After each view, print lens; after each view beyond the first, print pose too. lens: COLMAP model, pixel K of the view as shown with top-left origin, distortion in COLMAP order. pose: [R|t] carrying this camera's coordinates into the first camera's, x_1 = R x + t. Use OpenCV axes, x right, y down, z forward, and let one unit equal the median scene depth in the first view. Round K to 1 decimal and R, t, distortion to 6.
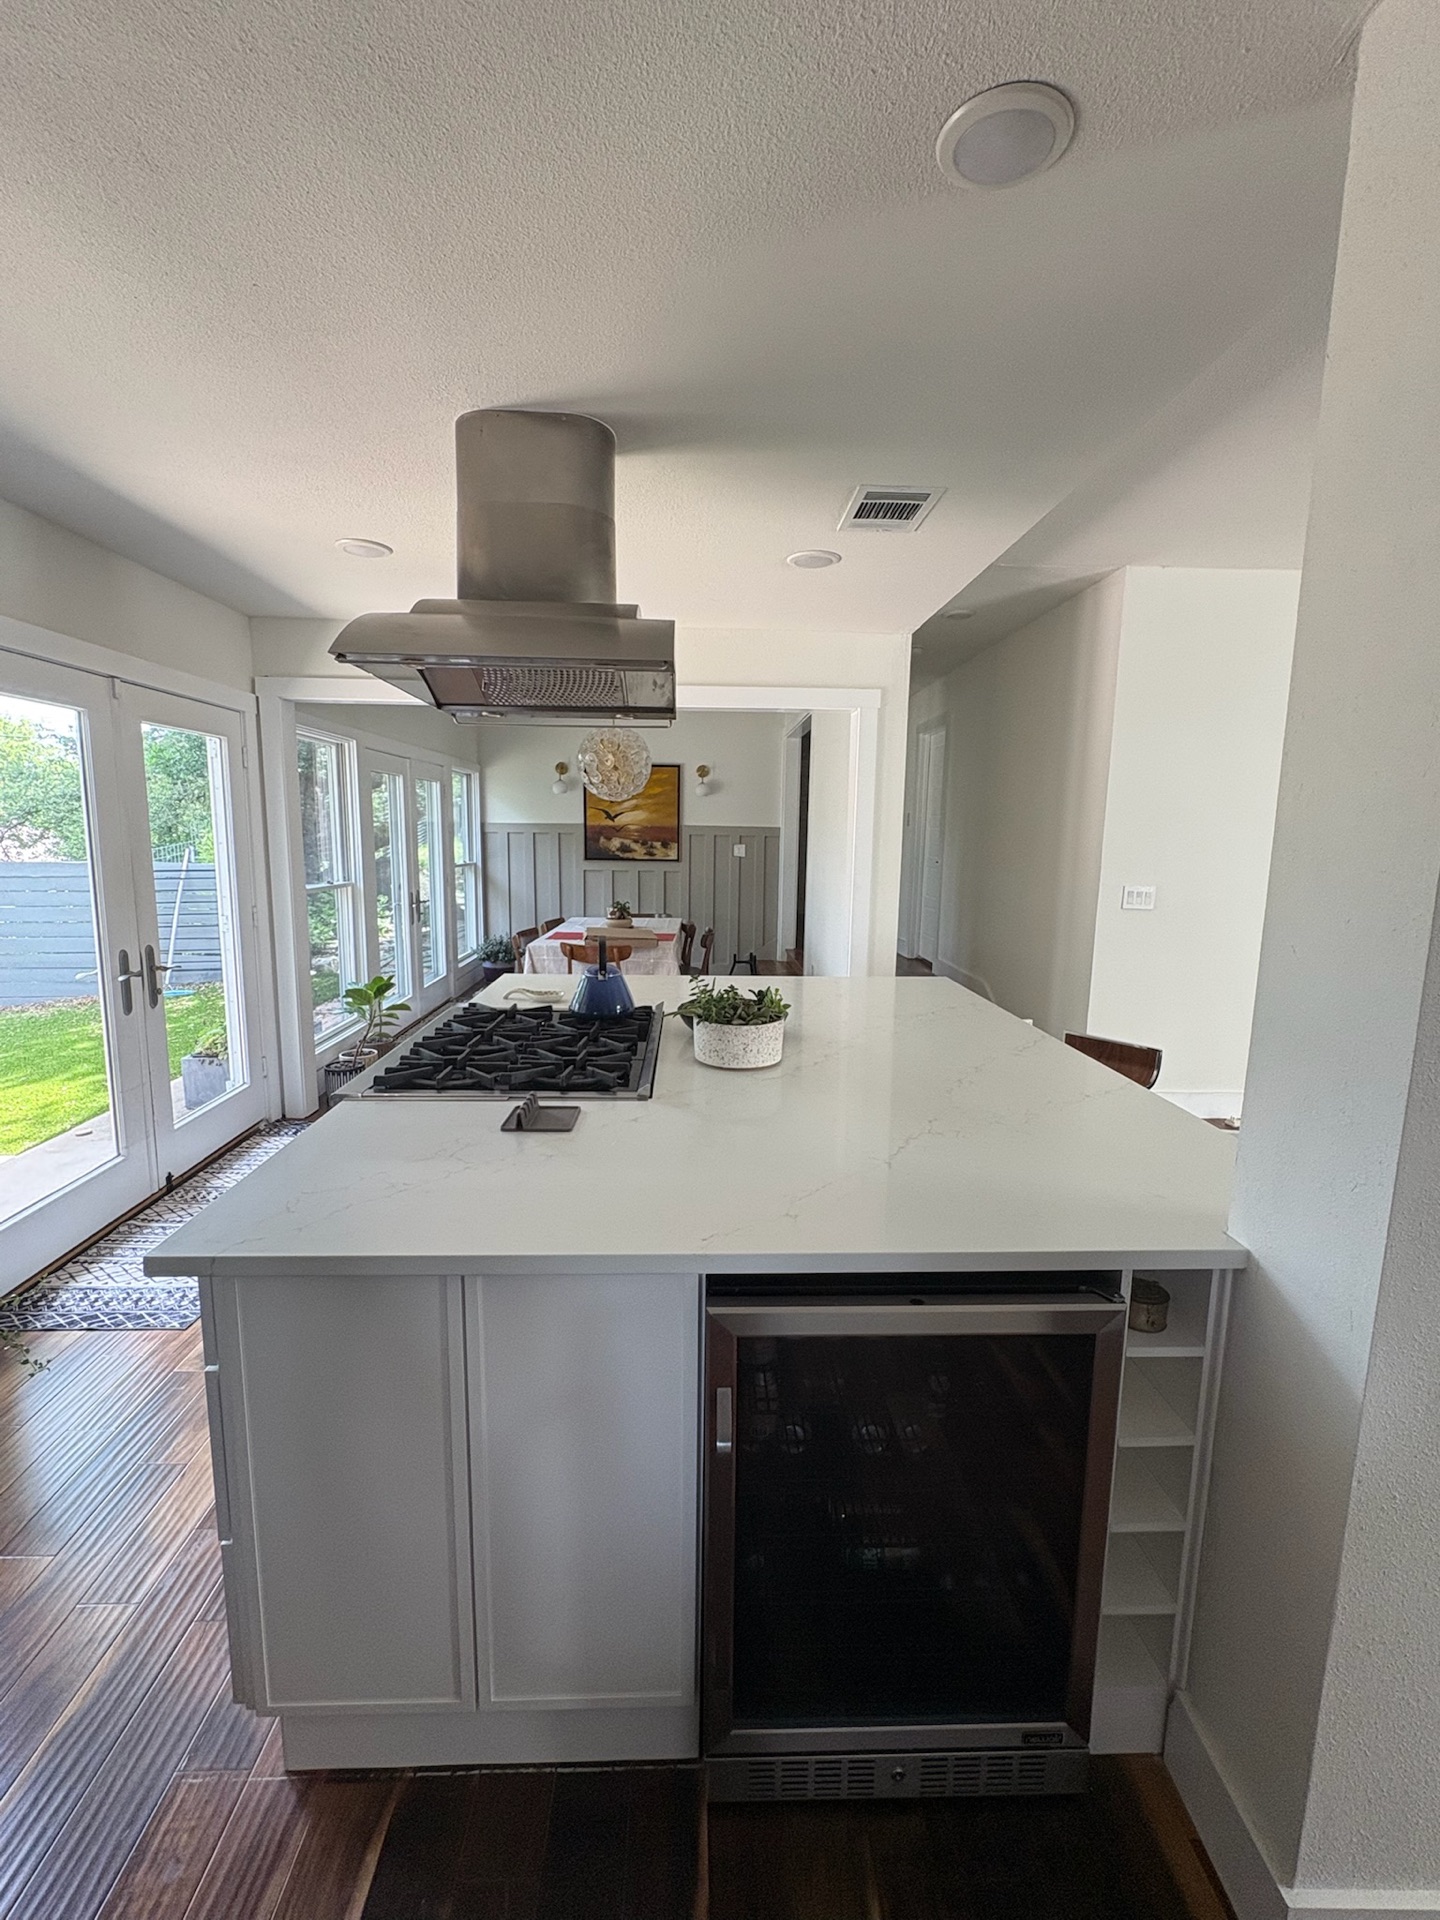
lens RADIAL K [[829.1, 0, 728.3], [0, 829.1, 947.1], [0, 0, 1]] dist [-0.012266, -0.000518]
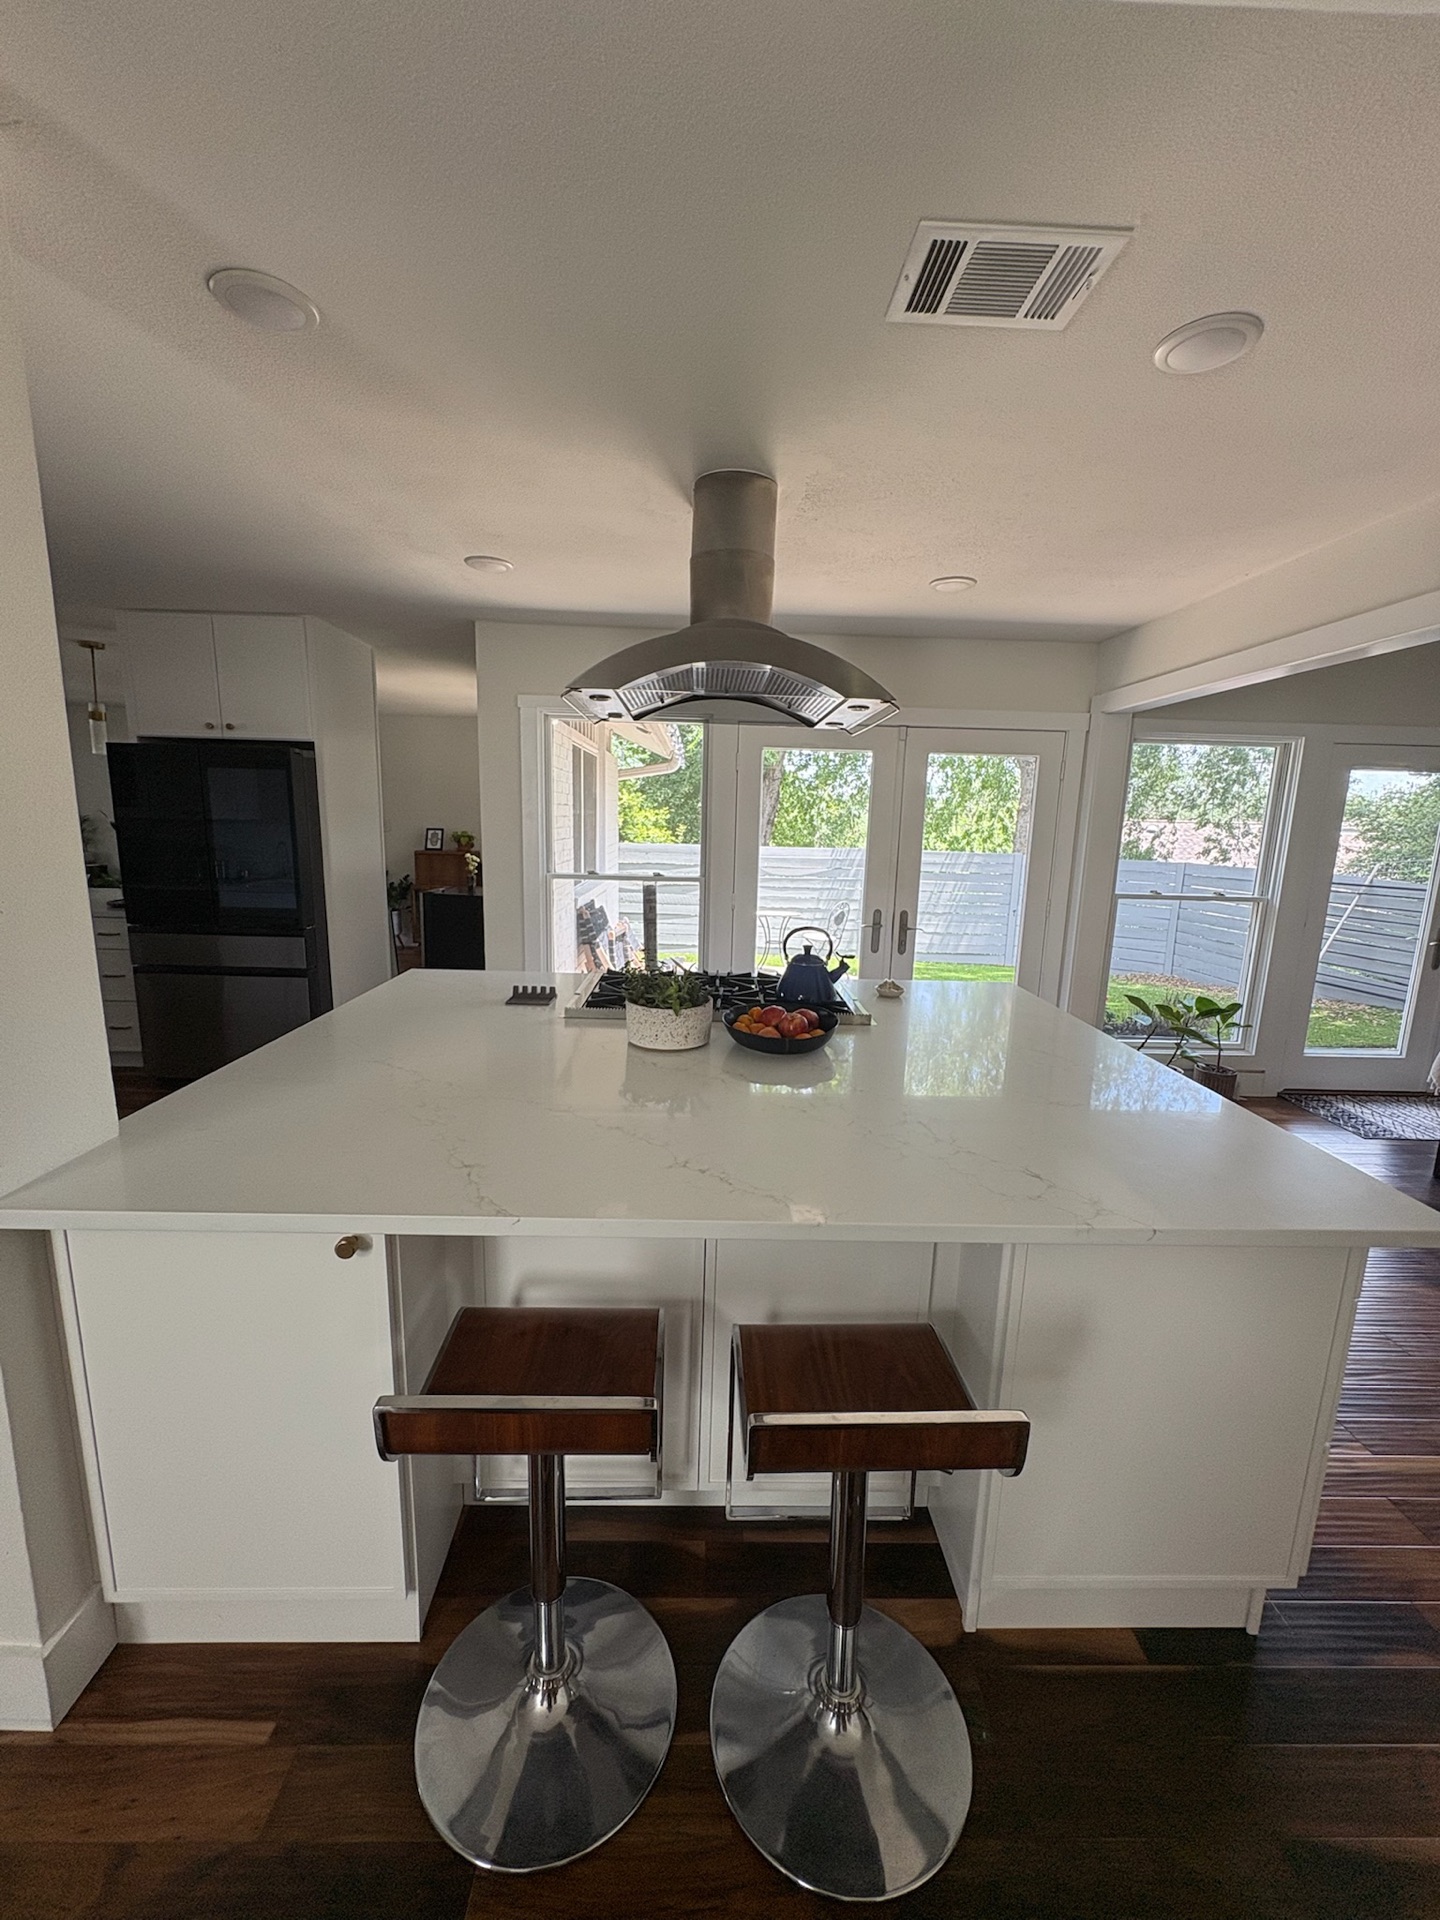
lens RADIAL K [[767.4, 0, 724.3], [0, 767.4, 956.7], [0, 0, 1]] dist [0.001450, 0.000345]
pose [[-0.013938, 0.162836, -0.986555, 0.703946], [-0.164861, 0.972773, 0.162891, -0.100254], [0.986218, 0.164915, 0.013287, 0.760773]]
